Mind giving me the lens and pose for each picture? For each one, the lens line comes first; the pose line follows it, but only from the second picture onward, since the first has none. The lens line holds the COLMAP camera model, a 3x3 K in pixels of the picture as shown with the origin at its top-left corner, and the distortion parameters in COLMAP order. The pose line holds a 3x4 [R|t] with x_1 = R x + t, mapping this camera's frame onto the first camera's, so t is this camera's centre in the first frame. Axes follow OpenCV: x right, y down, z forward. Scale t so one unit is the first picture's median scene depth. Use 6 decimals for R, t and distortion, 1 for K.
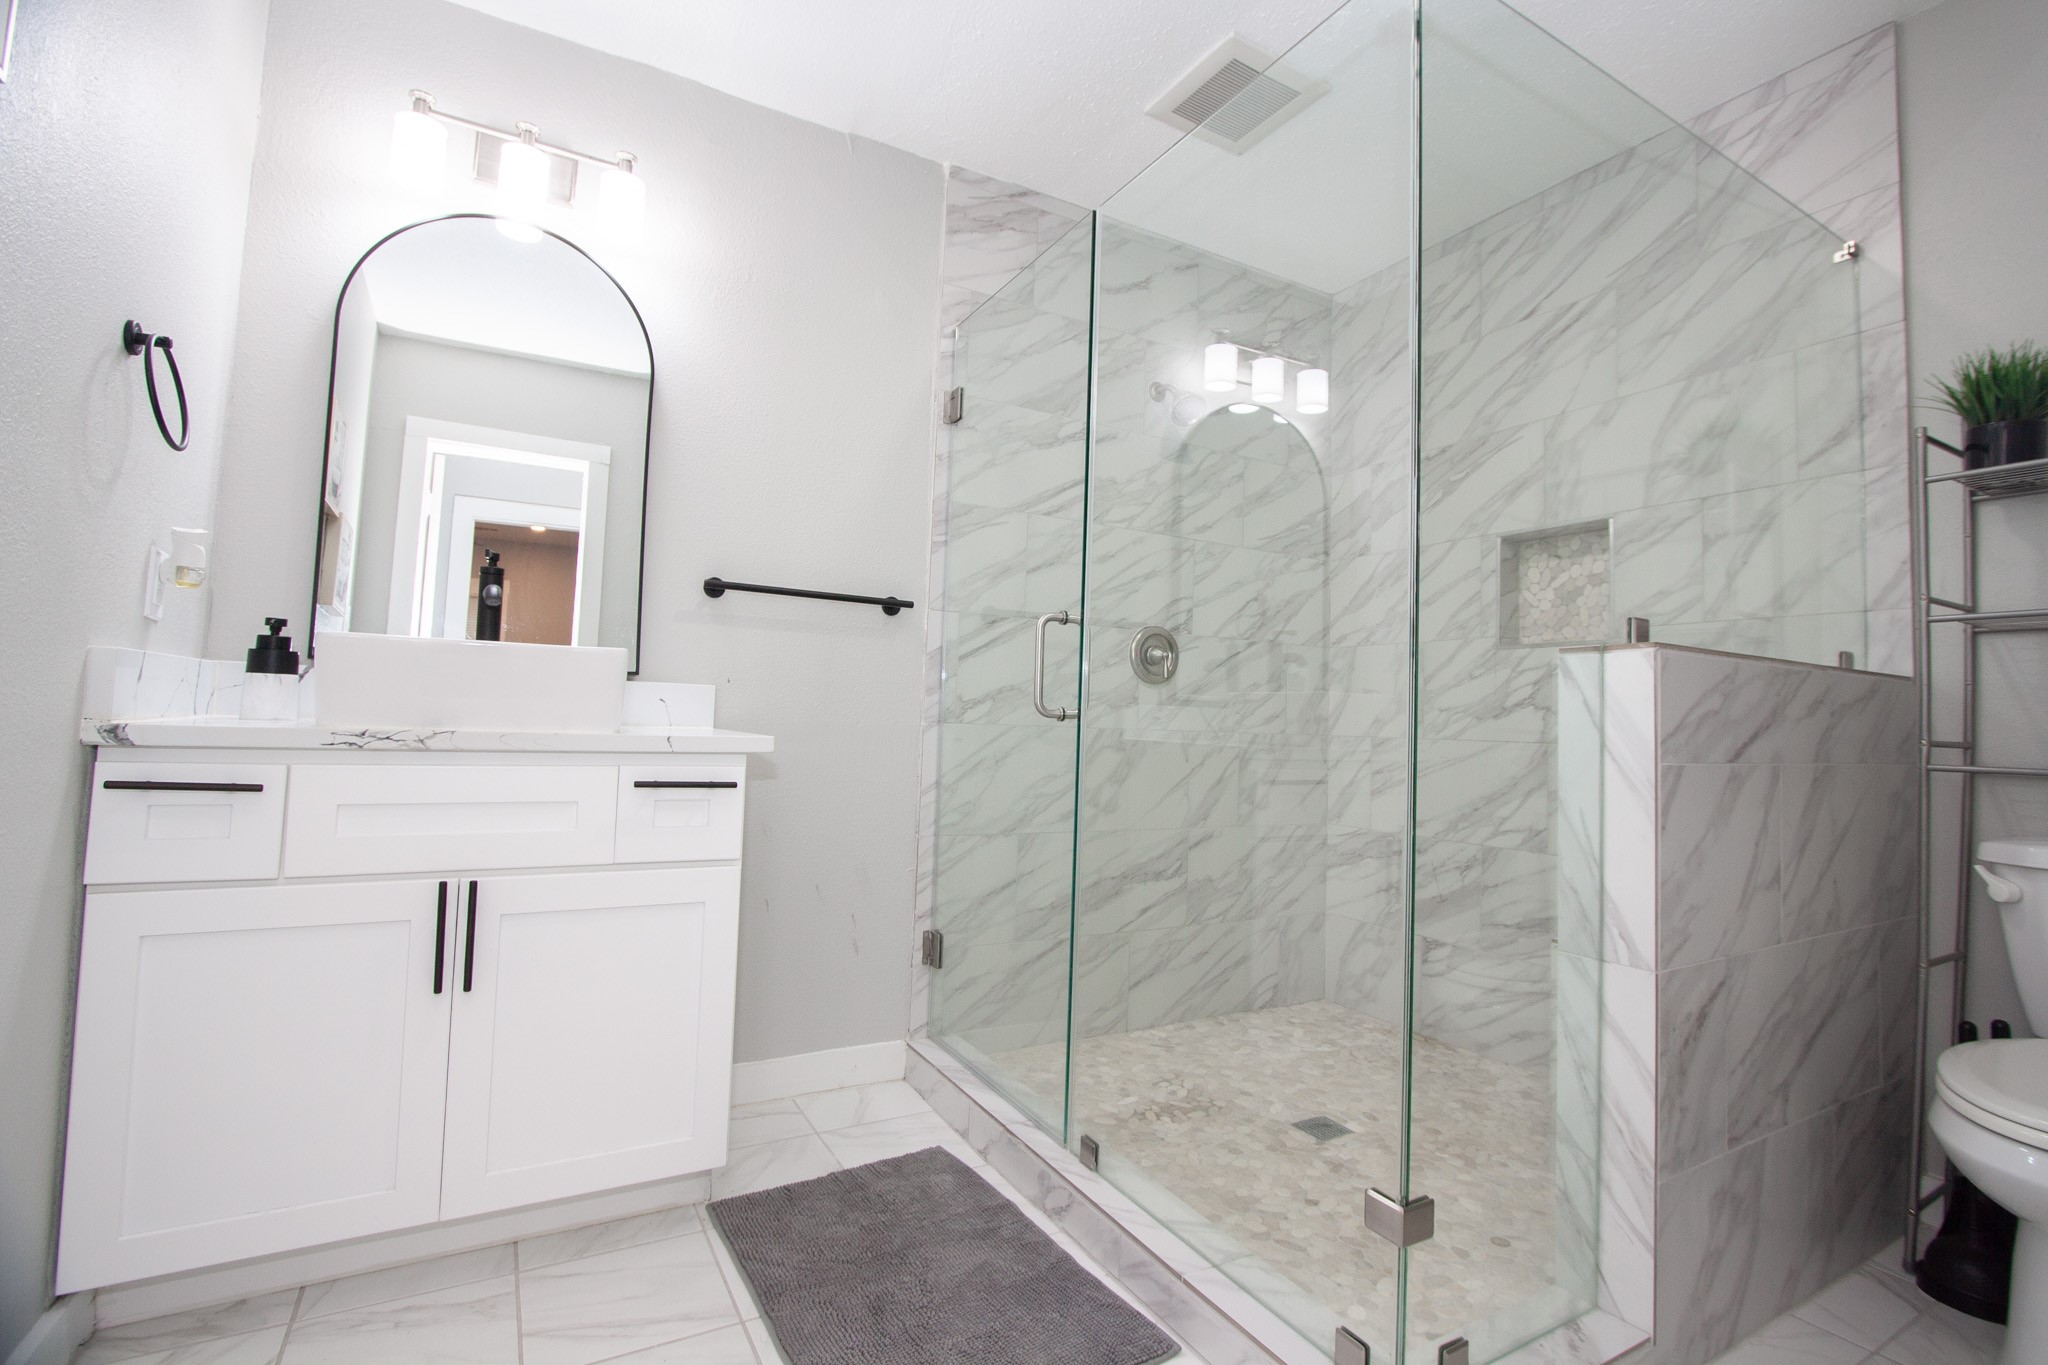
lens RADIAL K [[943.6, 0, 1034.0], [0, 943.6, 660.8], [0, 0, 1]] dist [-0.016180, 0.000276]
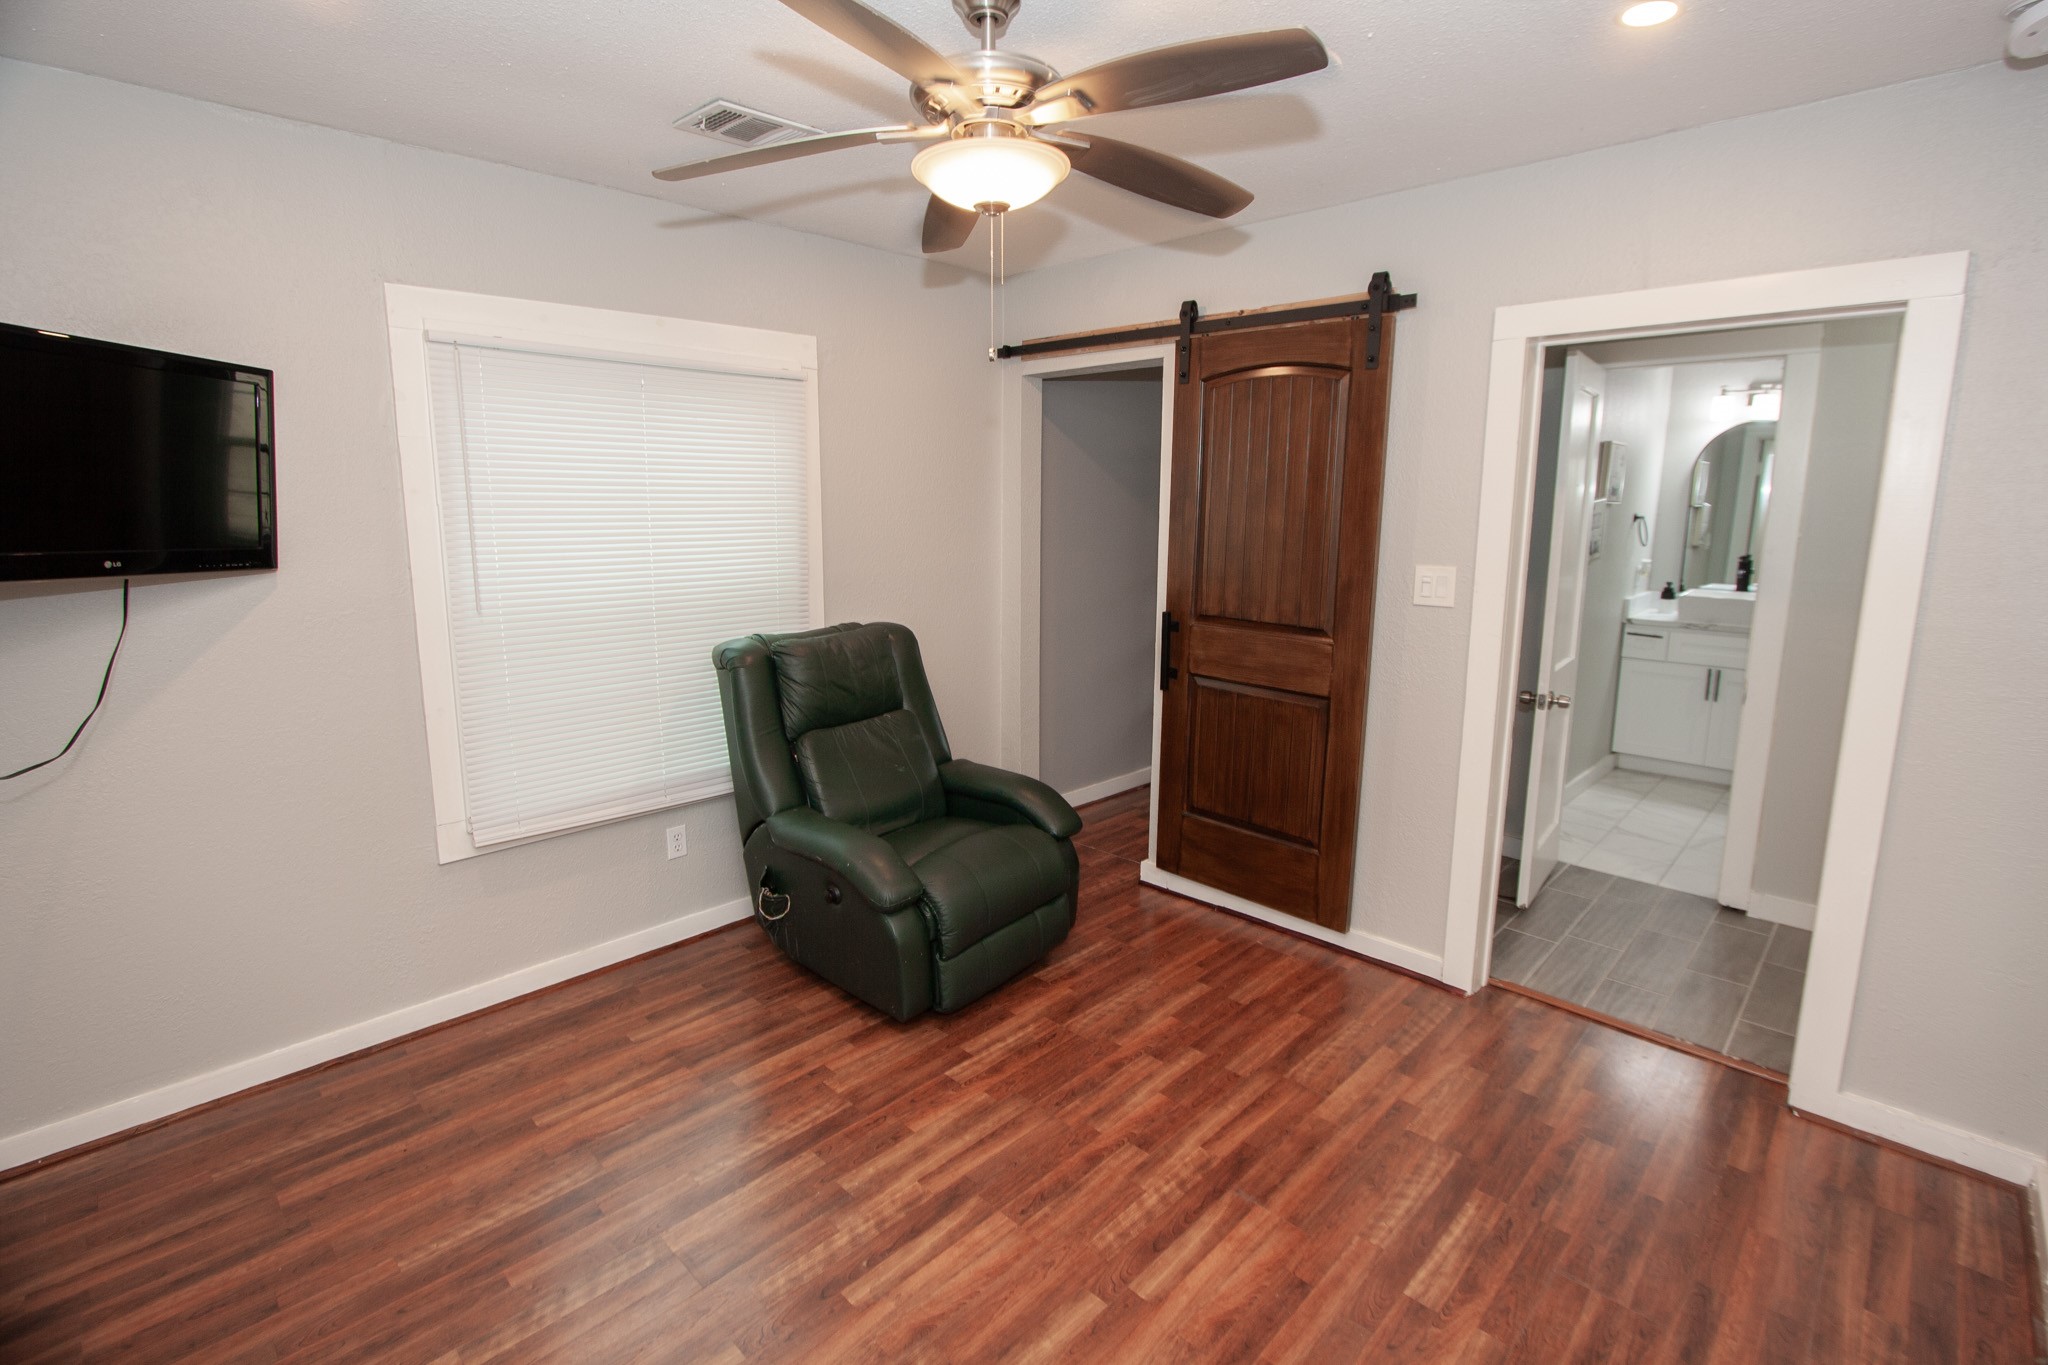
lens RADIAL K [[943.6, 0, 1034.0], [0, 943.6, 660.8], [0, 0, 1]] dist [-0.016180, 0.000276]
pose [[0.273260, 0.134413, -0.952503, 2.005144], [0.064386, 0.985413, 0.157528, -0.505204], [0.959783, -0.104374, 0.260620, -2.326041]]
